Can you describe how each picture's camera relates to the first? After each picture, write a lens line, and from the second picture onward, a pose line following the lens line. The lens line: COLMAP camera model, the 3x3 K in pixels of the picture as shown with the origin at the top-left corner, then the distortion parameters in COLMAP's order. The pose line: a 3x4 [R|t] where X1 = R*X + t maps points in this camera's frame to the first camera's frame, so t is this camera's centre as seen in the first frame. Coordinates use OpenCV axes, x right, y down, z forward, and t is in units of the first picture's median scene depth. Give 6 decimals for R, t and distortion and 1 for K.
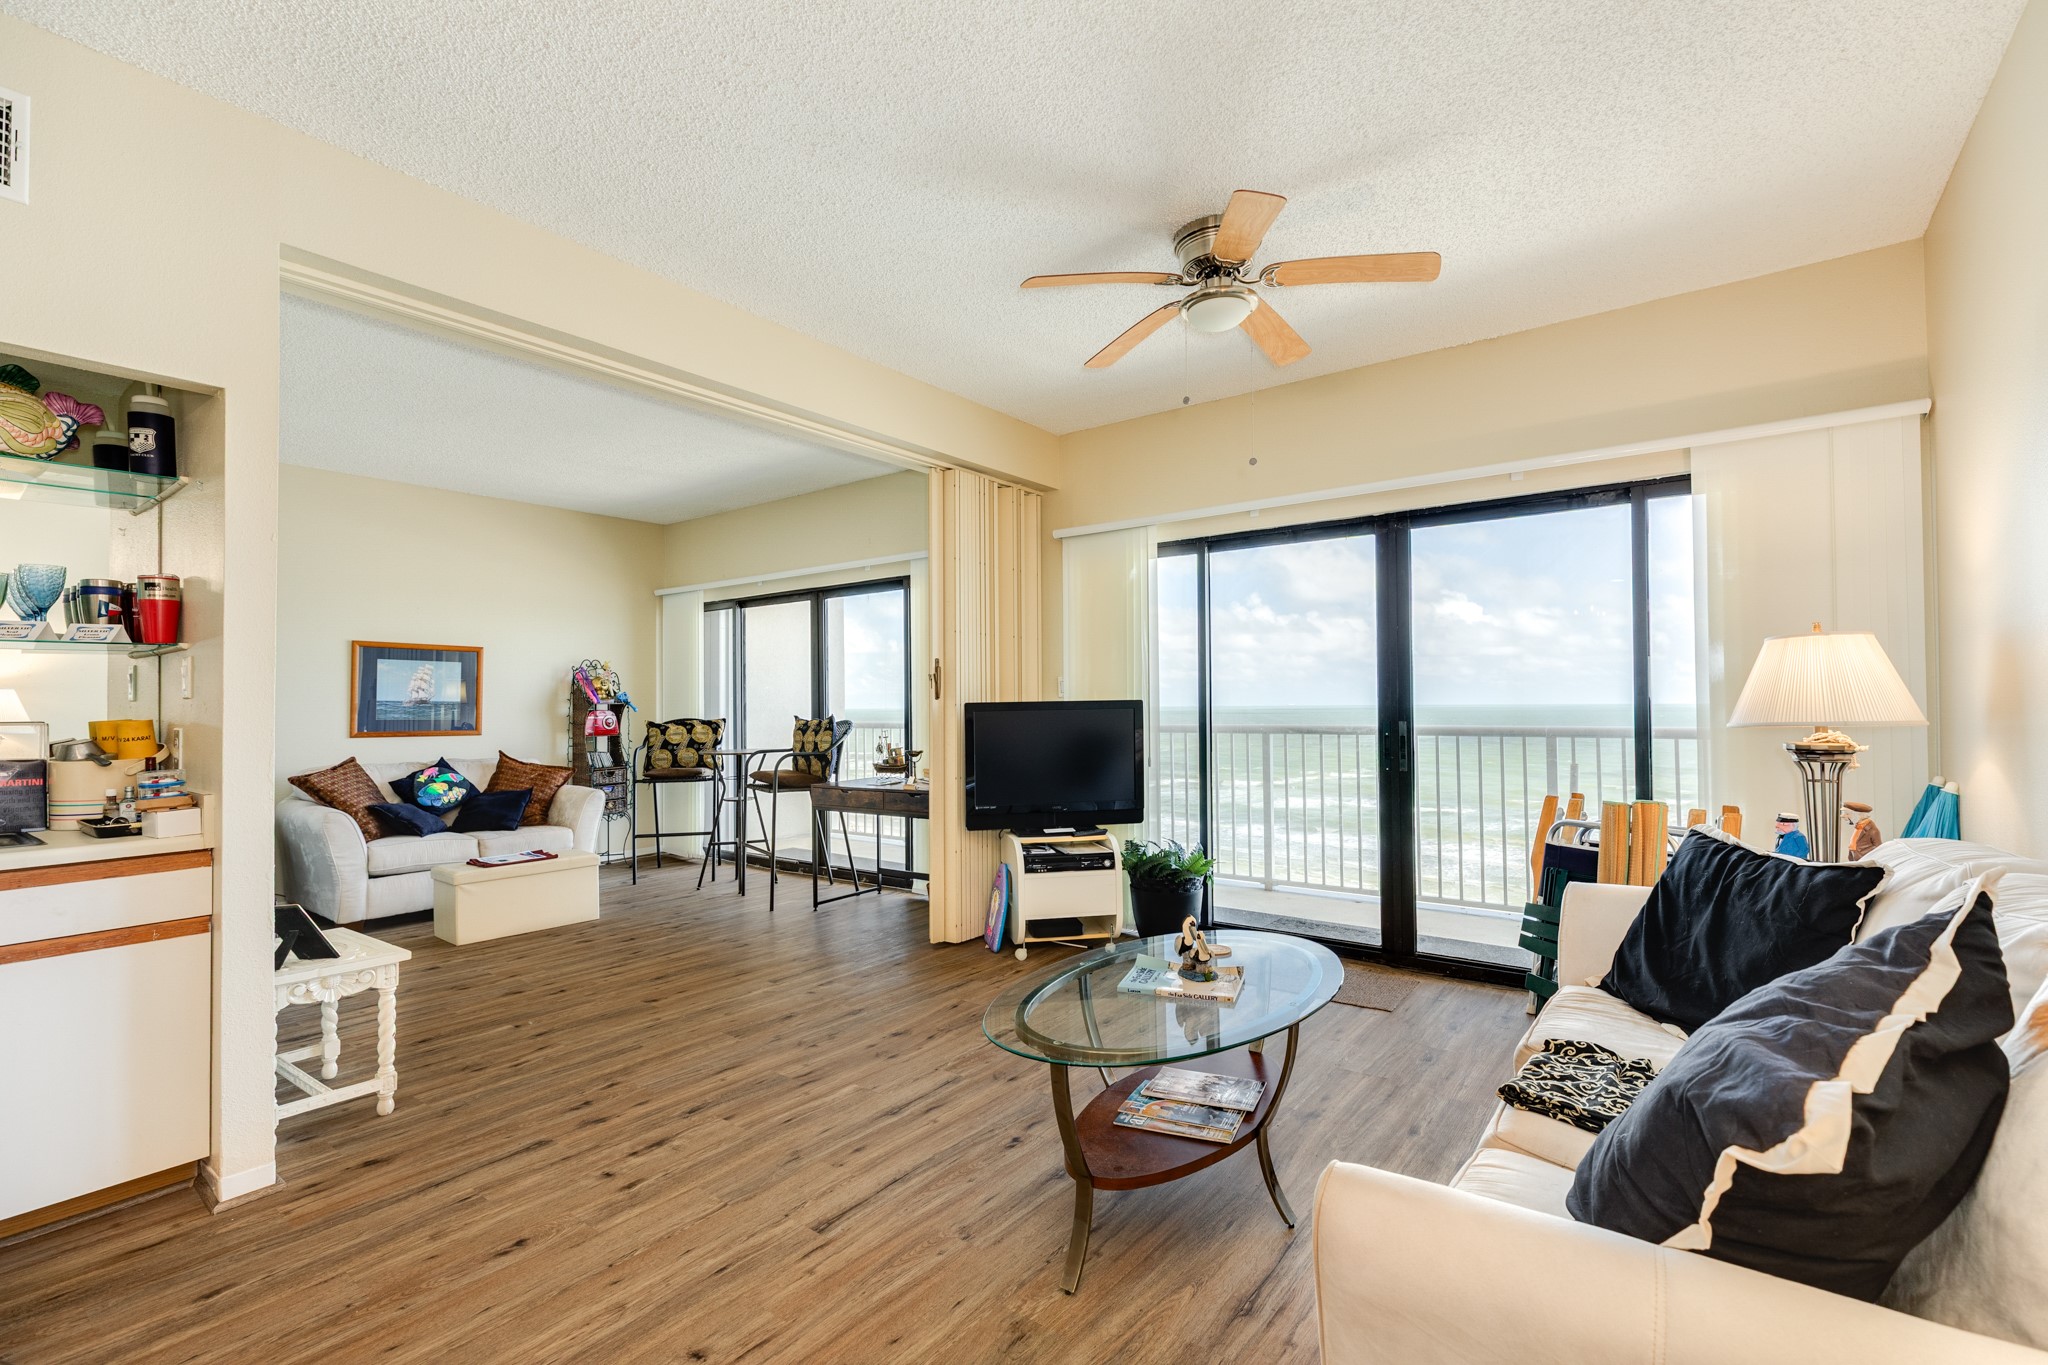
lens RADIAL K [[909.0, 0, 1022.4], [0, 909.0, 688.4], [0, 0, 1]] dist [0.005354, -0.000473]
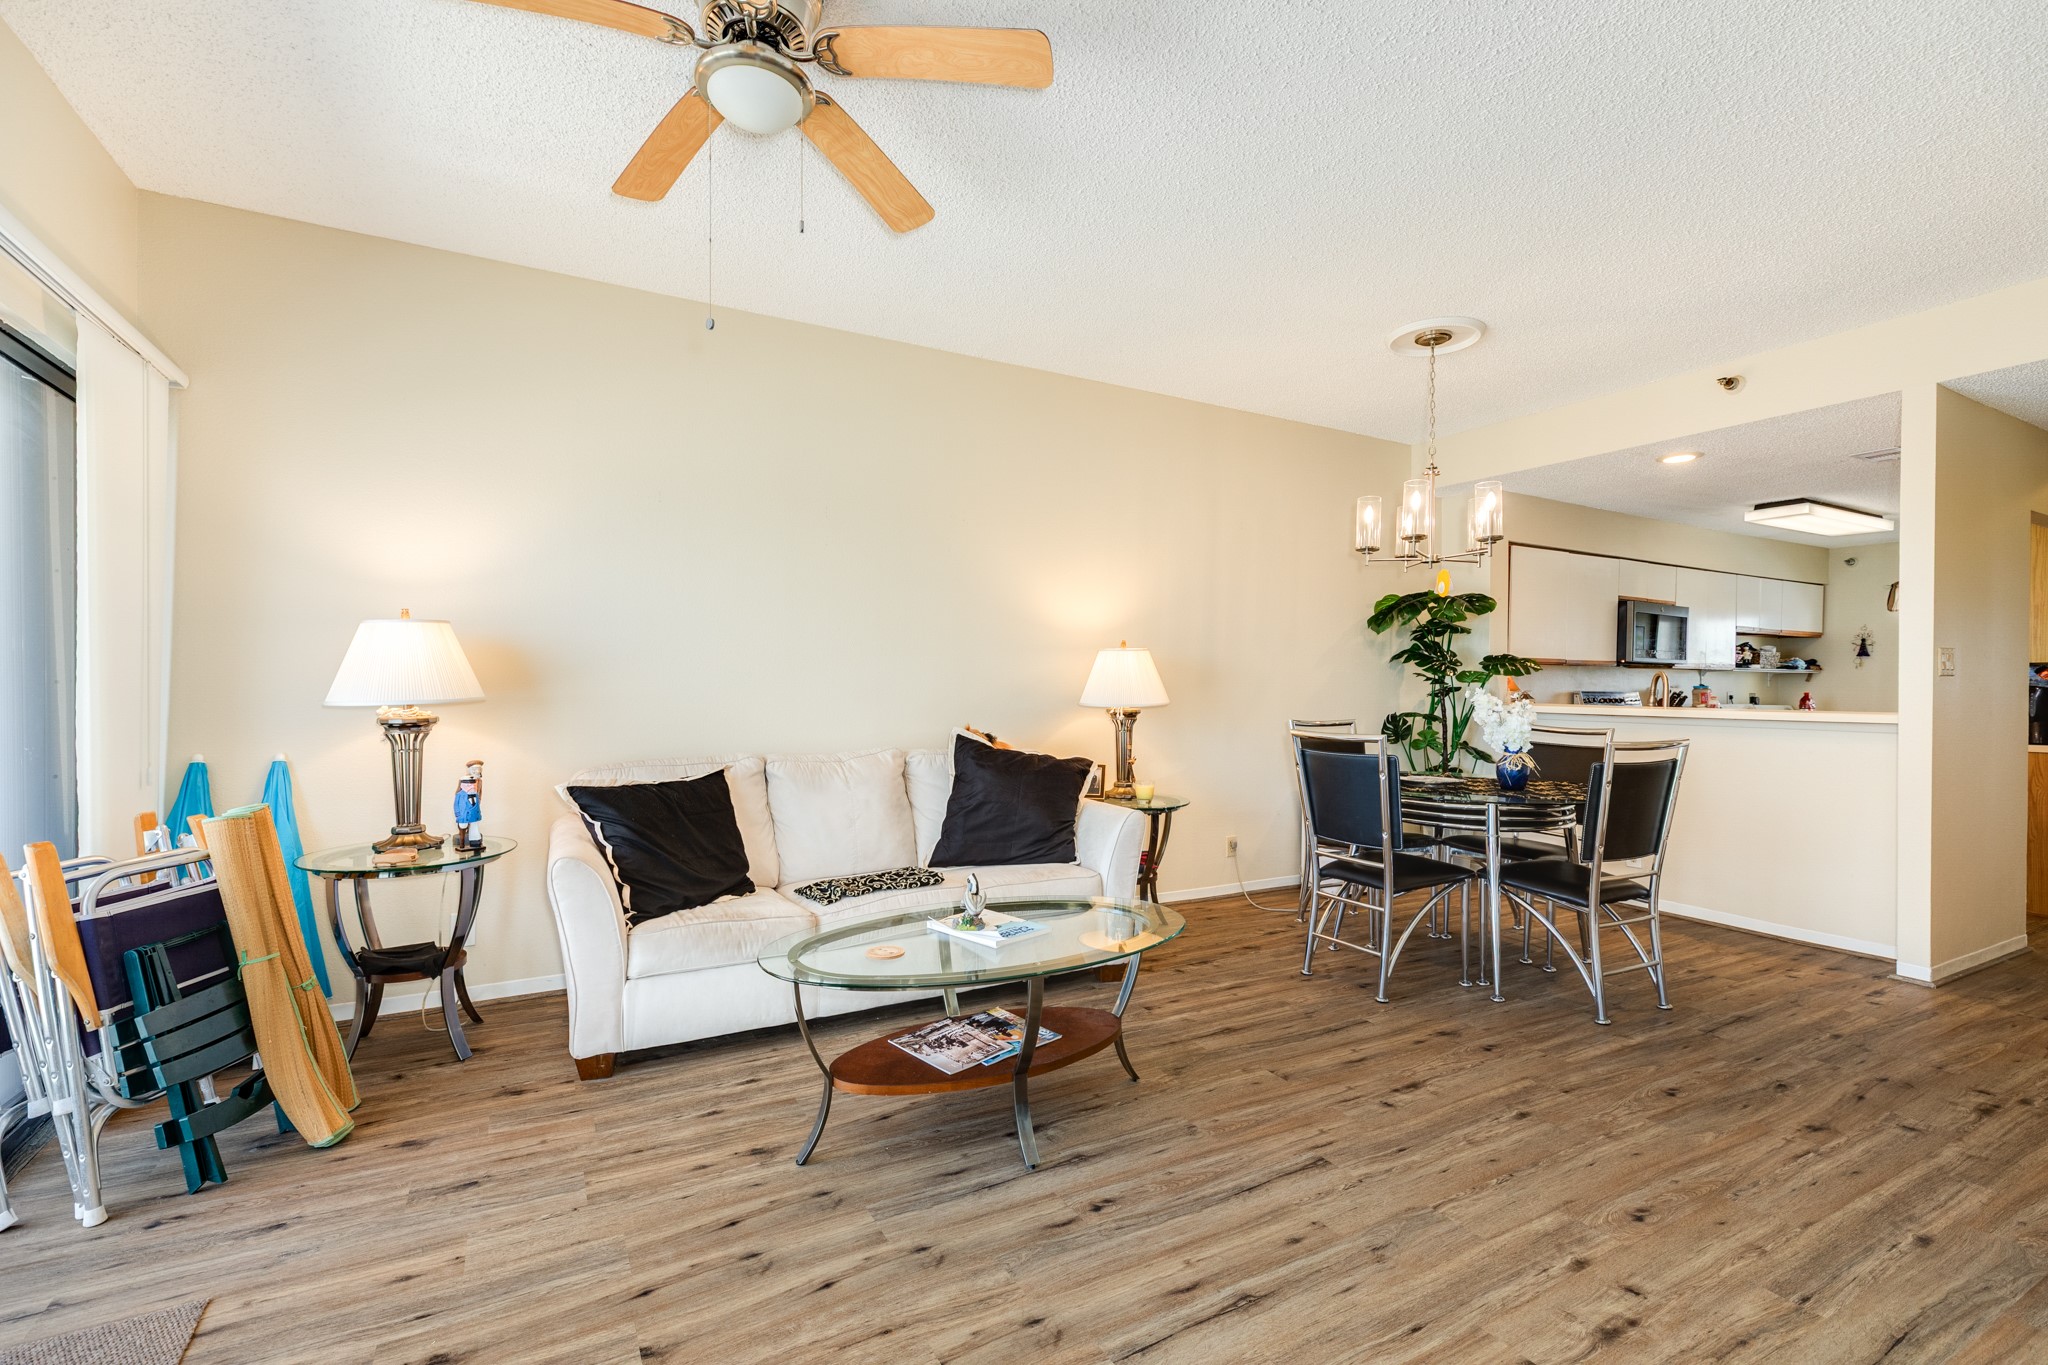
lens RADIAL K [[909.0, 0, 1022.4], [0, 909.0, 688.4], [0, 0, 1]] dist [0.005354, -0.000473]
pose [[-0.915357, 0.002293, 0.402638, -0.138629], [-0.004778, 0.999852, -0.016557, 0.021068], [-0.402616, -0.017080, -0.915210, 0.893710]]
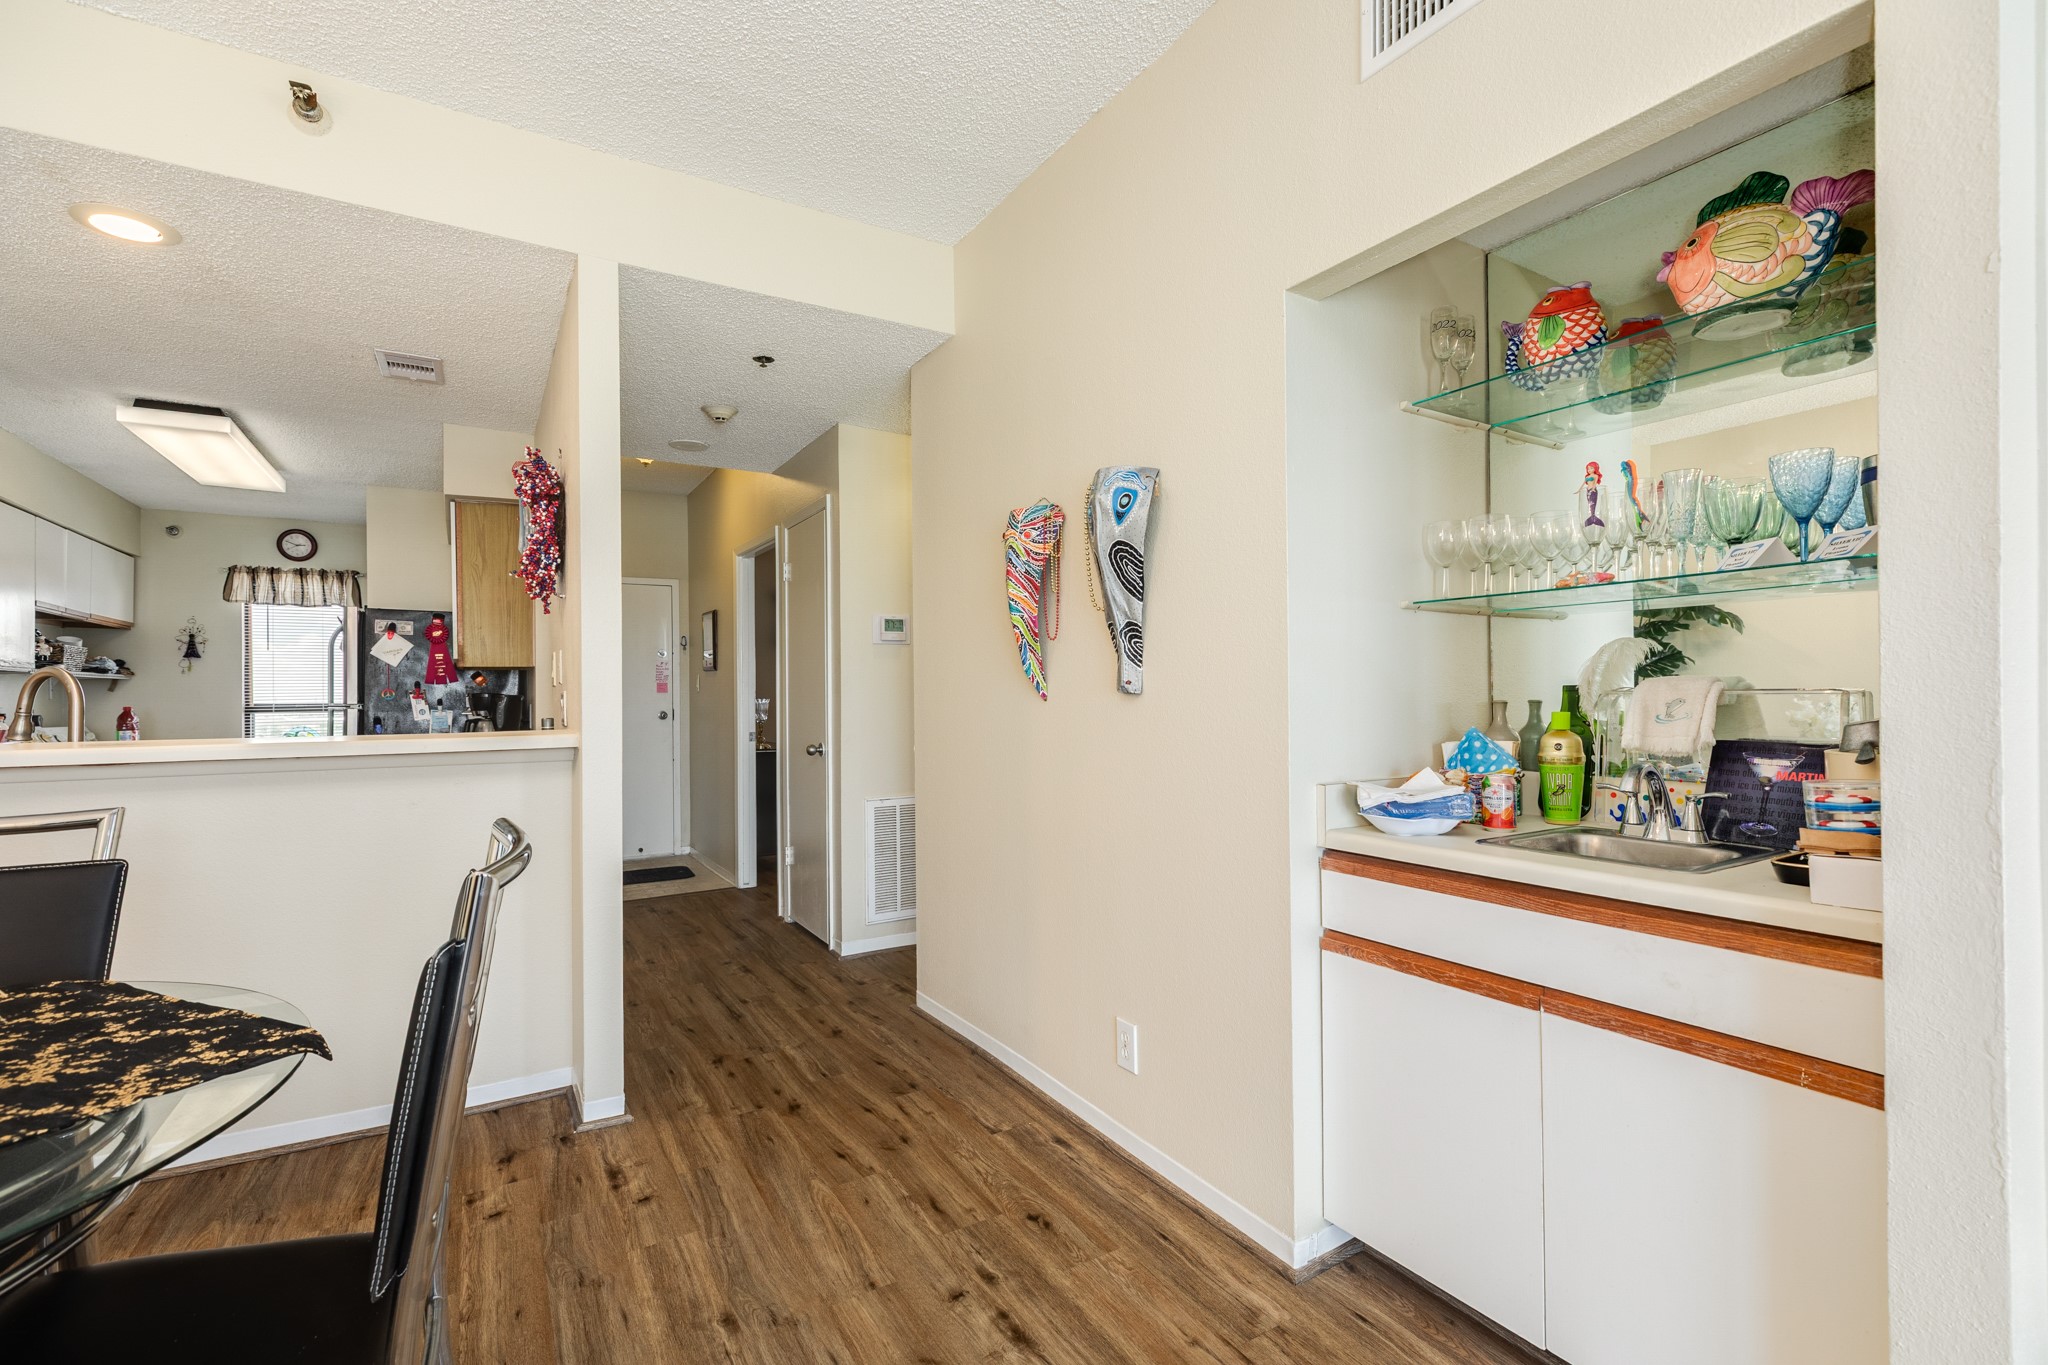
lens RADIAL K [[909.0, 0, 1022.4], [0, 909.0, 688.4], [0, 0, 1]] dist [0.005354, -0.000473]
pose [[-0.364669, 0.006378, -0.931115, -0.116691], [0.029327, 0.999559, -0.004639, 0.010834], [0.930675, -0.028999, -0.364695, 0.335234]]
